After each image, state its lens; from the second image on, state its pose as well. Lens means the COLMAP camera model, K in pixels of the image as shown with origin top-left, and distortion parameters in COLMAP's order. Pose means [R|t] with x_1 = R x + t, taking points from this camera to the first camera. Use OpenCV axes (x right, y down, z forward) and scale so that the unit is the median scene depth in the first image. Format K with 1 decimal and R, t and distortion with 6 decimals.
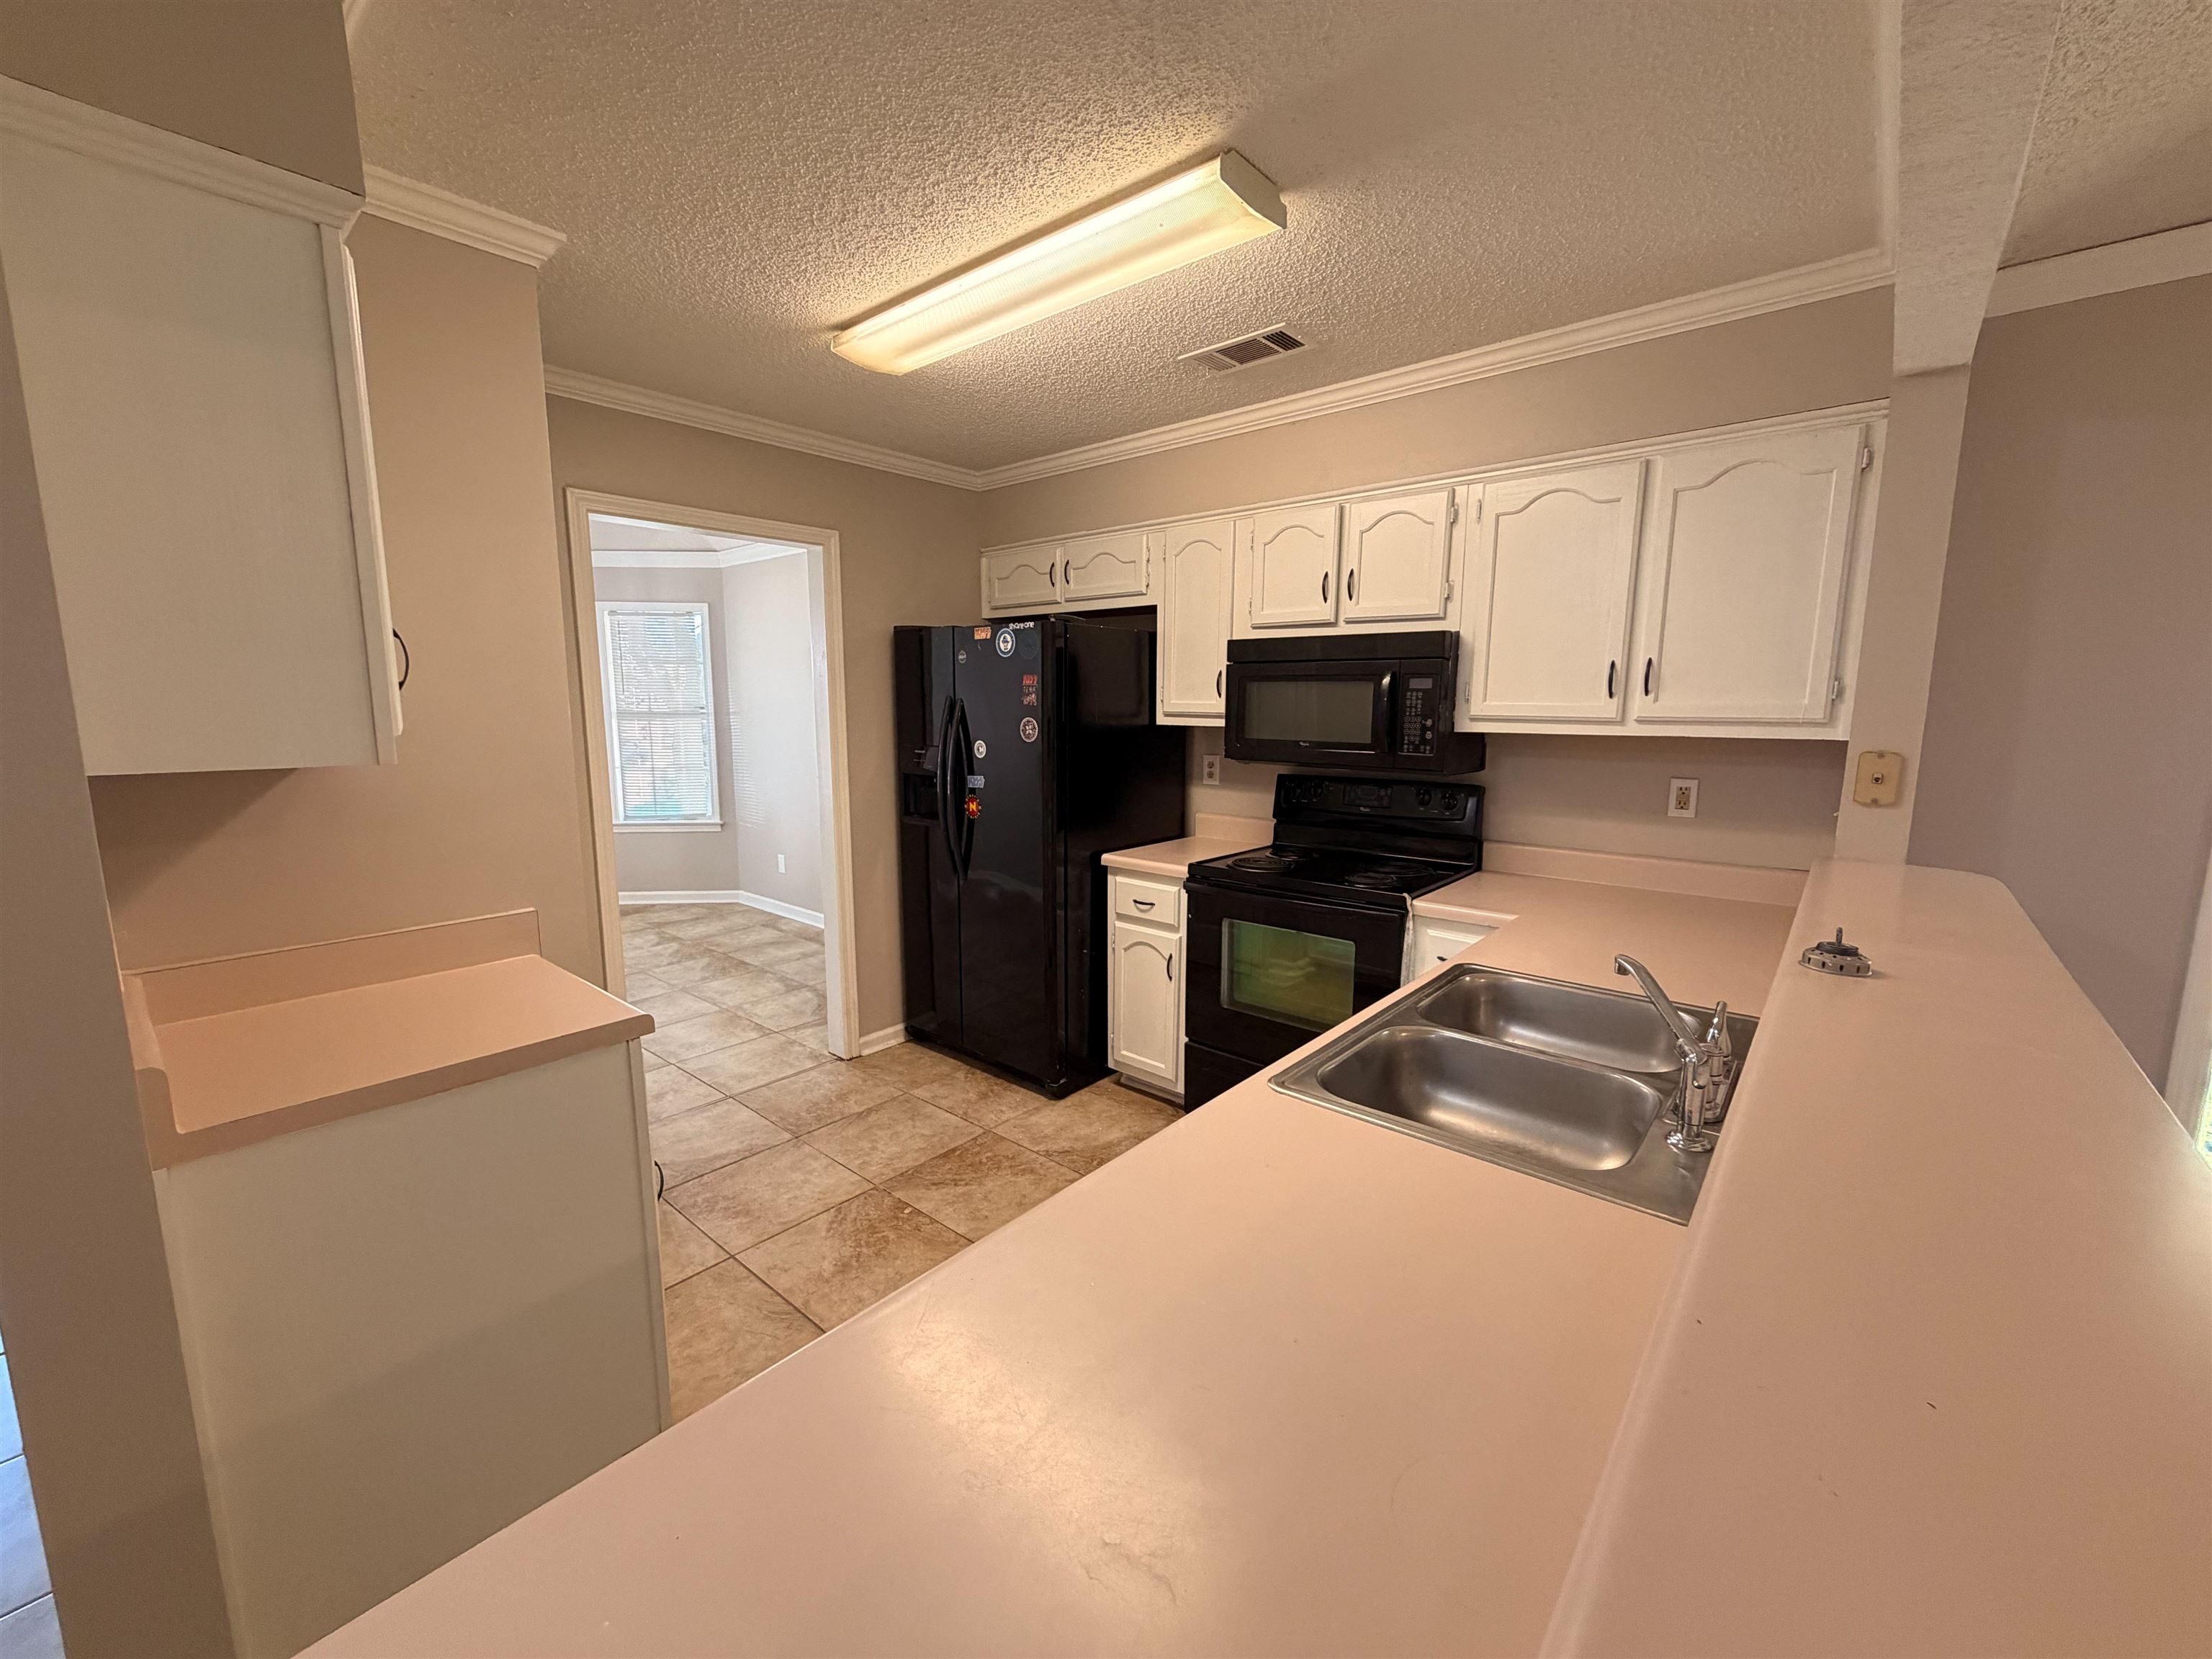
lens RADIAL K [[882.7, 0, 1104.3], [0, 882.7, 831.2], [0, 0, 1]] dist [0.002845, -0.000098]
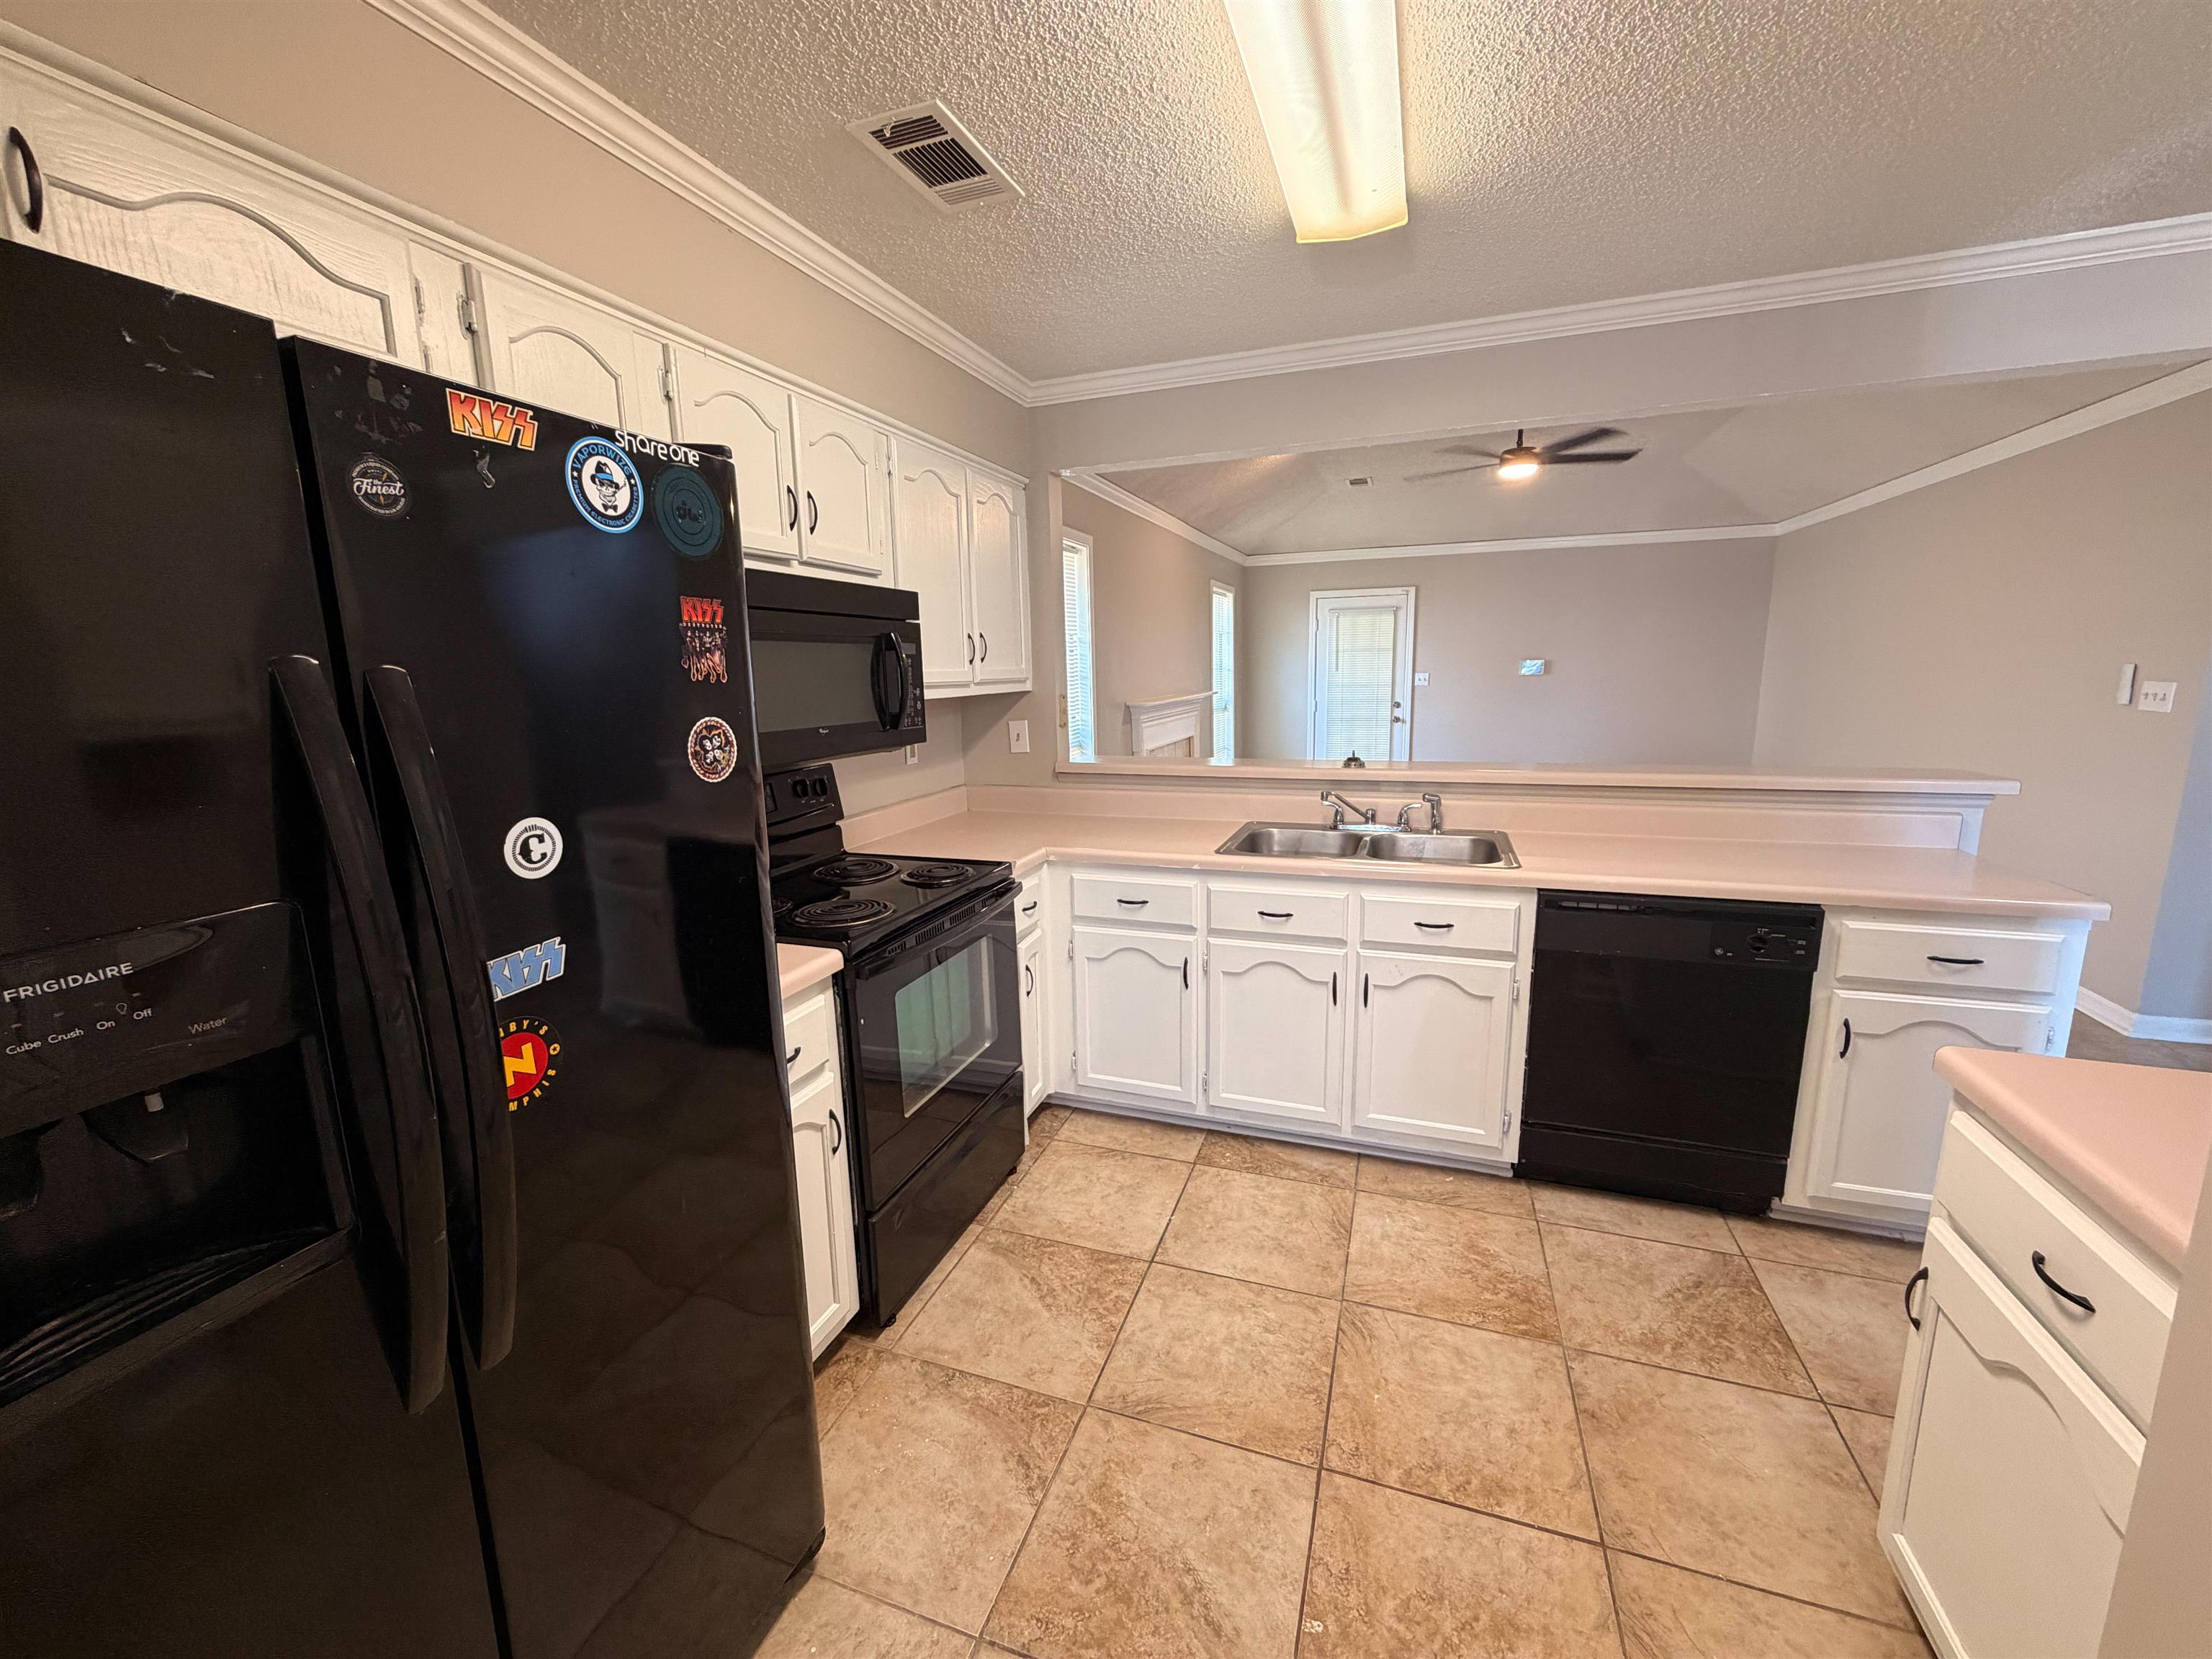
lens RADIAL K [[882.7, 0, 1098.6], [0, 882.7, 827.1], [0, 0, 1]] dist [0.002845, -0.000098]
pose [[-0.351472, -0.162537, 0.921981, -0.399040], [0.156772, 0.960689, 0.229125, -0.117422], [-0.922979, 0.225072, -0.312175, 0.799419]]
